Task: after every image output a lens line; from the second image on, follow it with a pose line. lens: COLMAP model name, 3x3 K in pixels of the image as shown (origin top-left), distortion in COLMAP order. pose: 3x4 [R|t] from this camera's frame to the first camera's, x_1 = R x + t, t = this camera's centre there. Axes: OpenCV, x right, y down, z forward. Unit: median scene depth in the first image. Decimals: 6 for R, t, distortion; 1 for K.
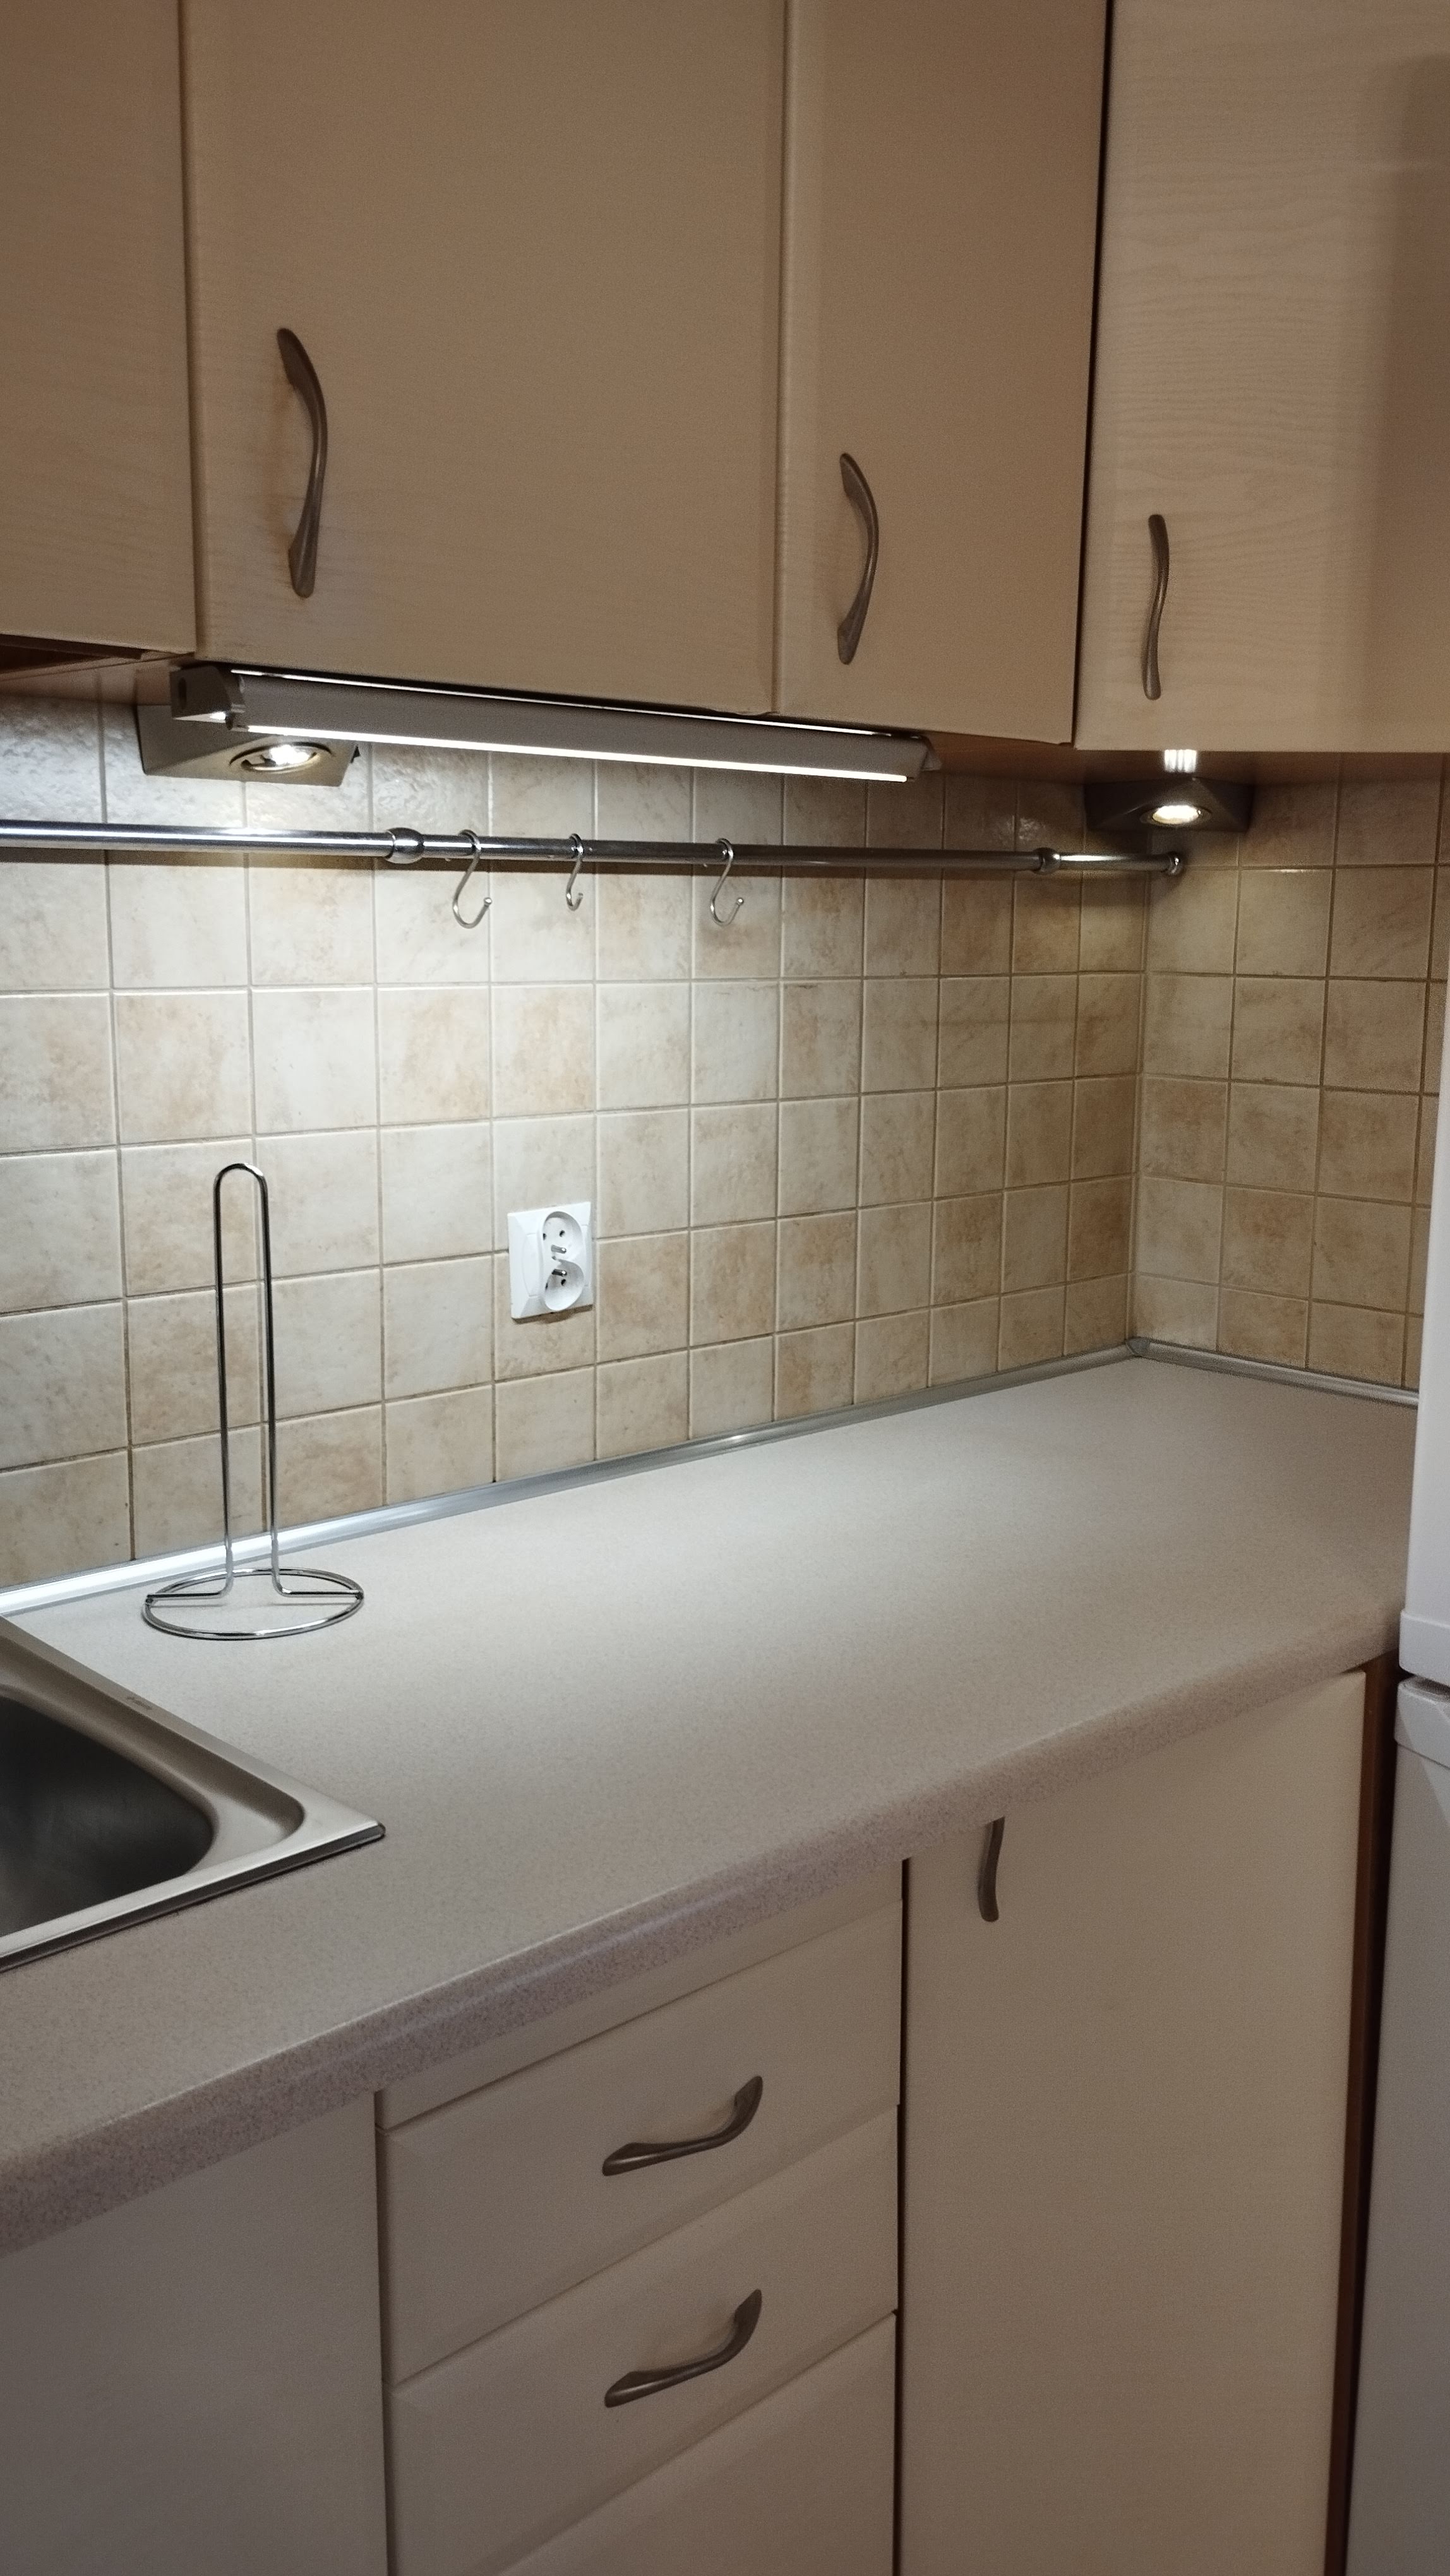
lens RADIAL K [[2106.7, 0, 725.0], [0, 2106.7, 1288.0], [0, 0, 1]] dist [0.000983, 0.000045]
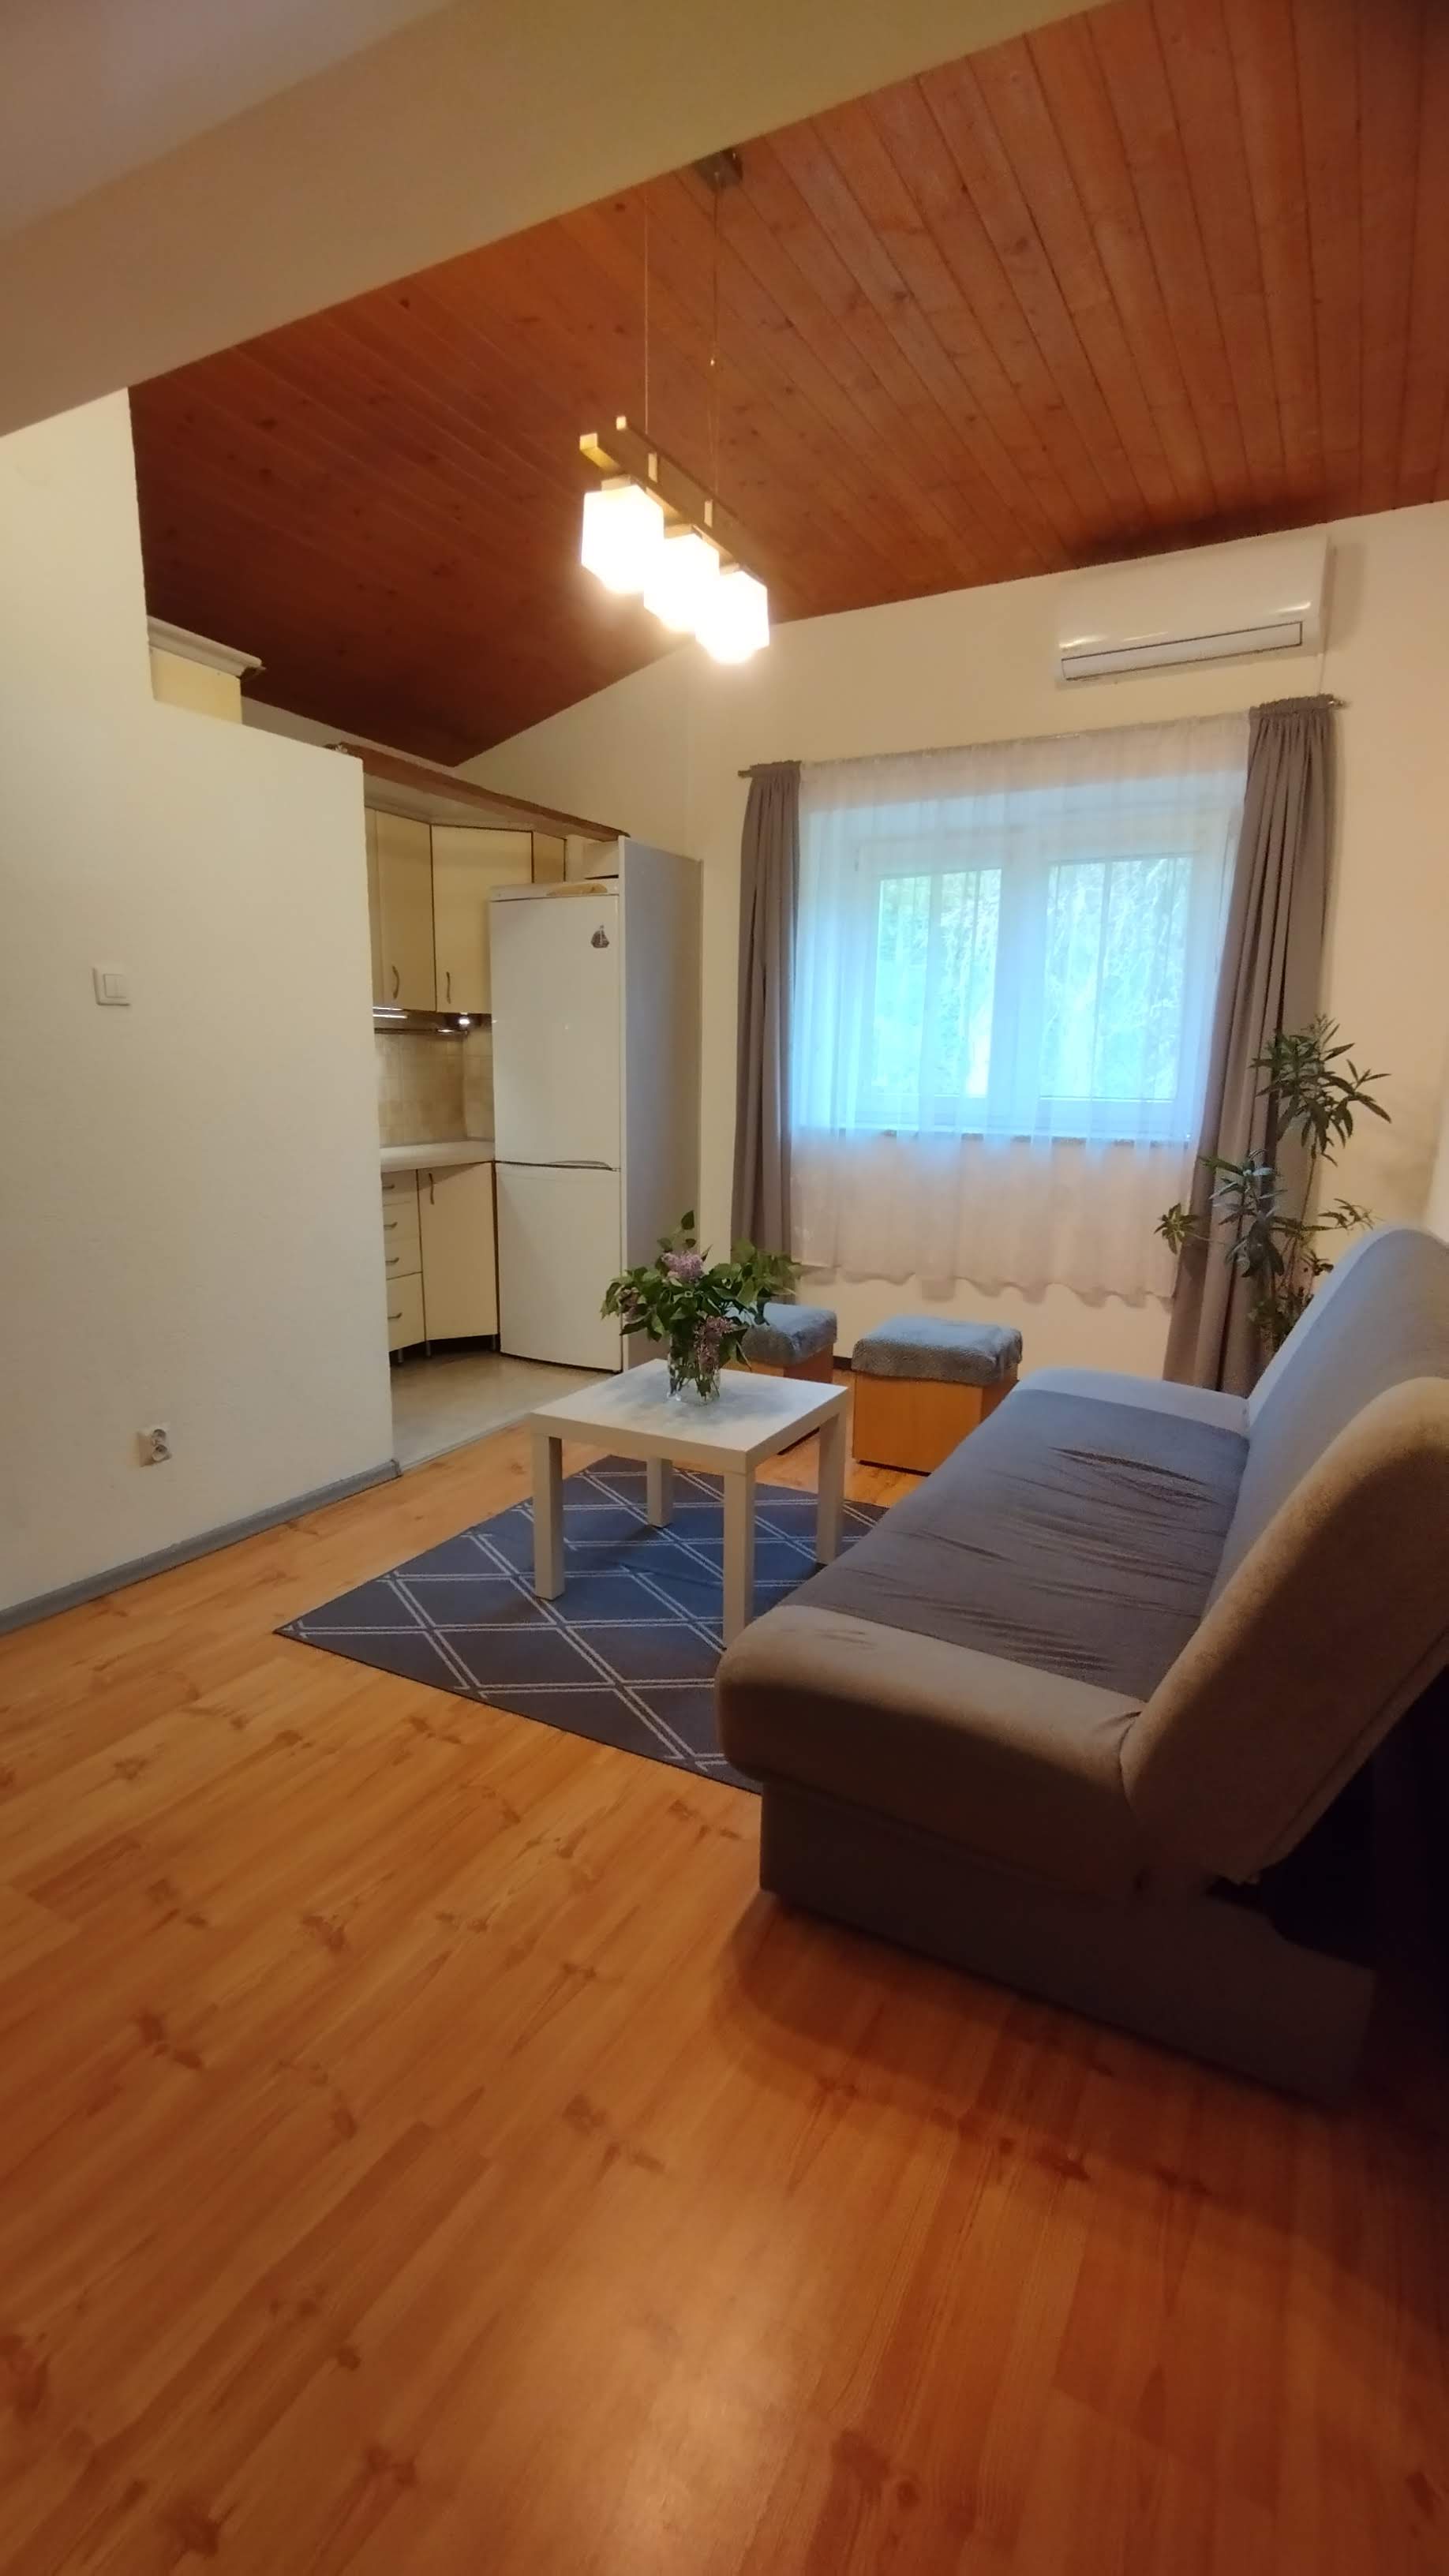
lens RADIAL K [[1180.1, 0, 696.9], [0, 1180.1, 1318.8], [0, 0, 1]] dist [0.000041, 0.000161]
pose [[0.951207, -0.065159, 0.301596, -0.150162], [0.052121, 0.997333, 0.051088, 0.368712], [-0.304121, -0.032876, 0.952066, -1.888515]]
